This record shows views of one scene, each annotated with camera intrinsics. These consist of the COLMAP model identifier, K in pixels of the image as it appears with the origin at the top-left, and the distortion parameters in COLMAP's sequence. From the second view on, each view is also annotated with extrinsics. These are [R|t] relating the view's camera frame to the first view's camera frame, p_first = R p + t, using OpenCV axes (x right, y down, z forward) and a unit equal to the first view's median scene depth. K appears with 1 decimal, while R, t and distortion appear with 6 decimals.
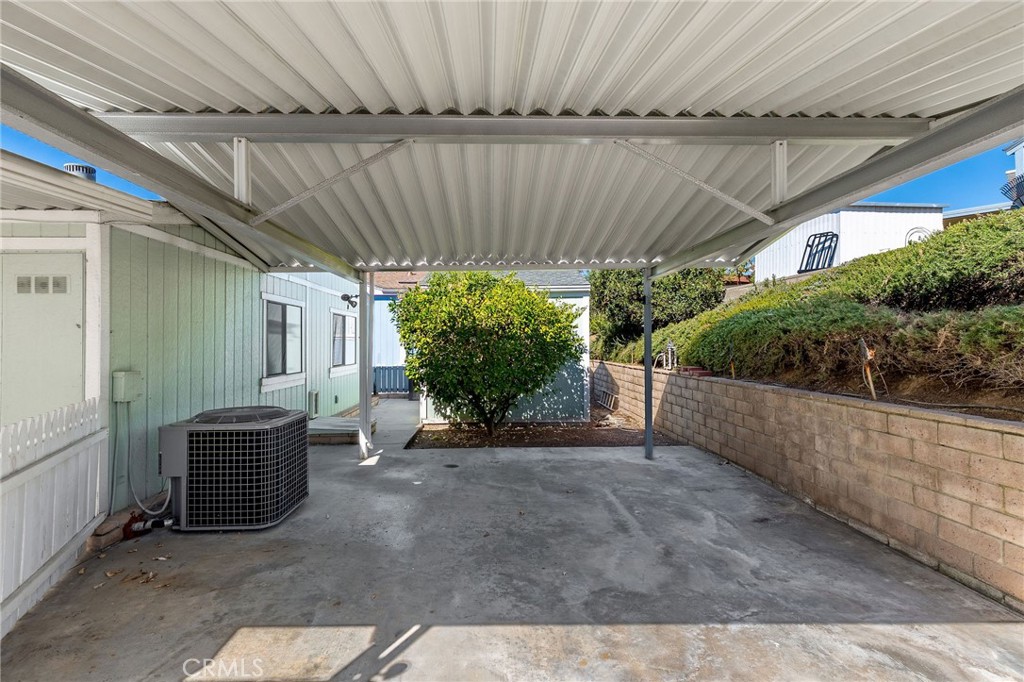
lens RADIAL K [[495.8, 0, 511.8], [0, 495.8, 339.9], [0, 0, 1]] dist [-0.001291, -0.000715]
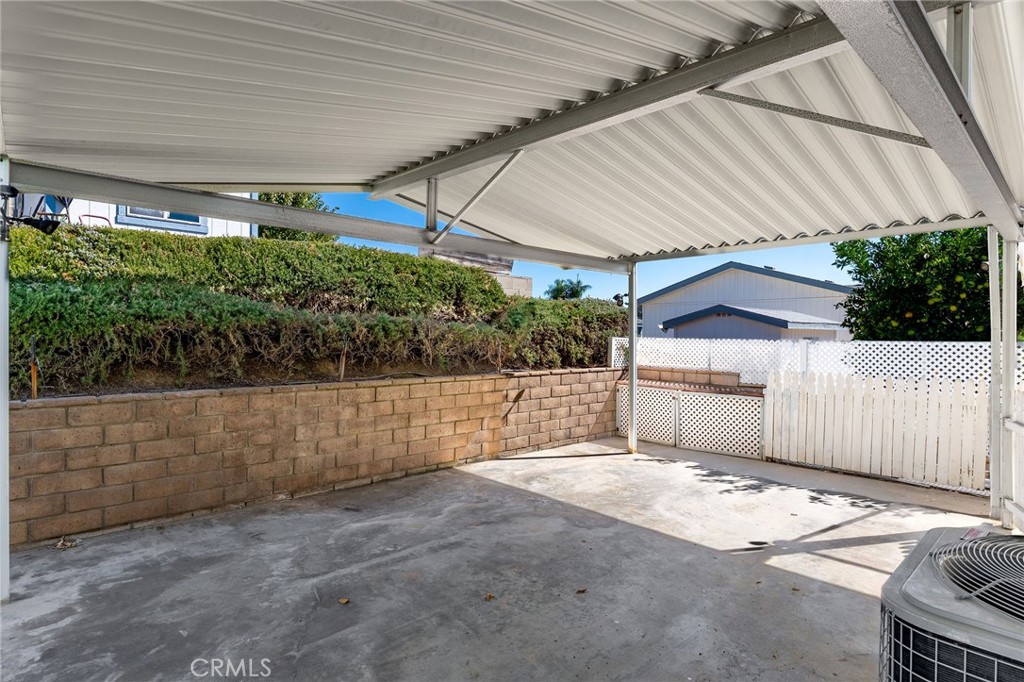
lens RADIAL K [[553.9, 0, 510.3], [0, 553.9, 339.8], [0, 0, 1]] dist [-0.004813, 0.001545]
pose [[-0.663911, -0.007896, 0.747770, -0.115381], [-0.013914, 0.999902, -0.001794, 0.002553], [-0.747682, -0.011596, -0.663955, 0.313642]]
